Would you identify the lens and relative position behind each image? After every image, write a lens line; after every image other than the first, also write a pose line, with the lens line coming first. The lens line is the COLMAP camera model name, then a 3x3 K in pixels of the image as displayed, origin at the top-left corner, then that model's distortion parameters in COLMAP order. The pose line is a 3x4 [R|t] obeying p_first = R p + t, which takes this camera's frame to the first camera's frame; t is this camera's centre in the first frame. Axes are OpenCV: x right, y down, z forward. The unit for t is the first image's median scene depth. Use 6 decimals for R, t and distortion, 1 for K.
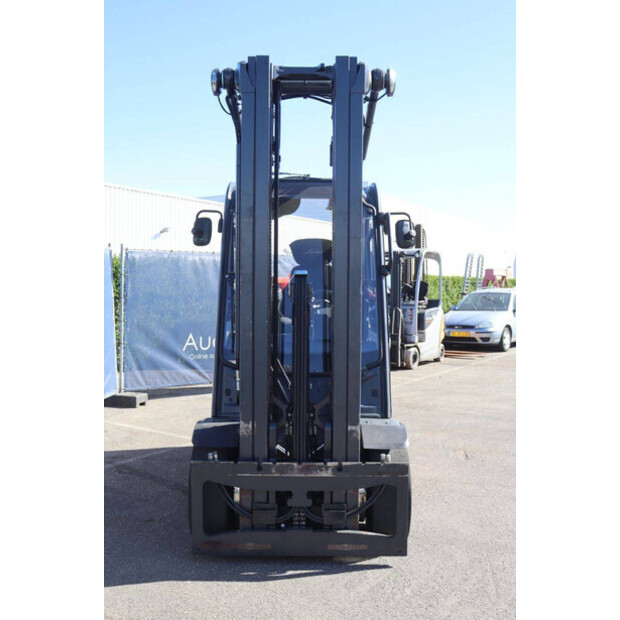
lens RADIAL K [[643.5, 0, 310.0], [0, 643.5, 310.0], [0, 0, 1]] dist [-0.019101, -0.014493]
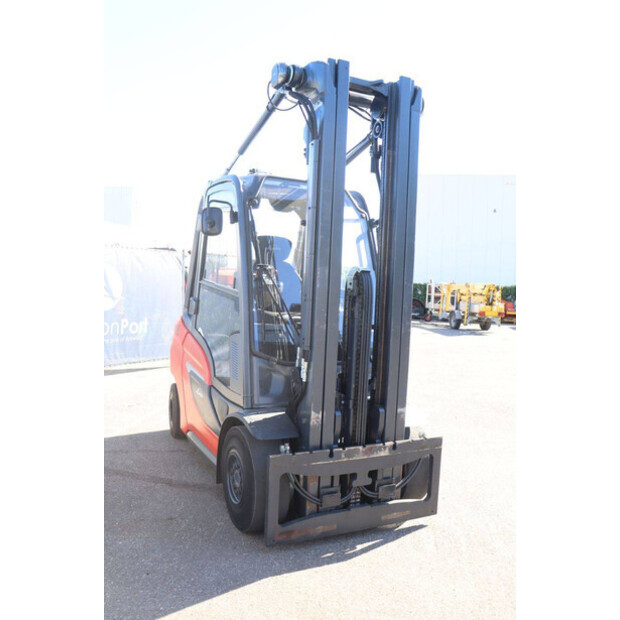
lens RADIAL K [[542.2, 0, 310.0], [0, 542.2, 310.0], [0, 0, 1]] dist [-0.084405, 0.000928]
pose [[0.891468, 0.011068, 0.452948, -0.503879], [-0.019326, 0.999721, 0.013608, -0.000392], [-0.452671, -0.020885, 0.891433, 0.239052]]
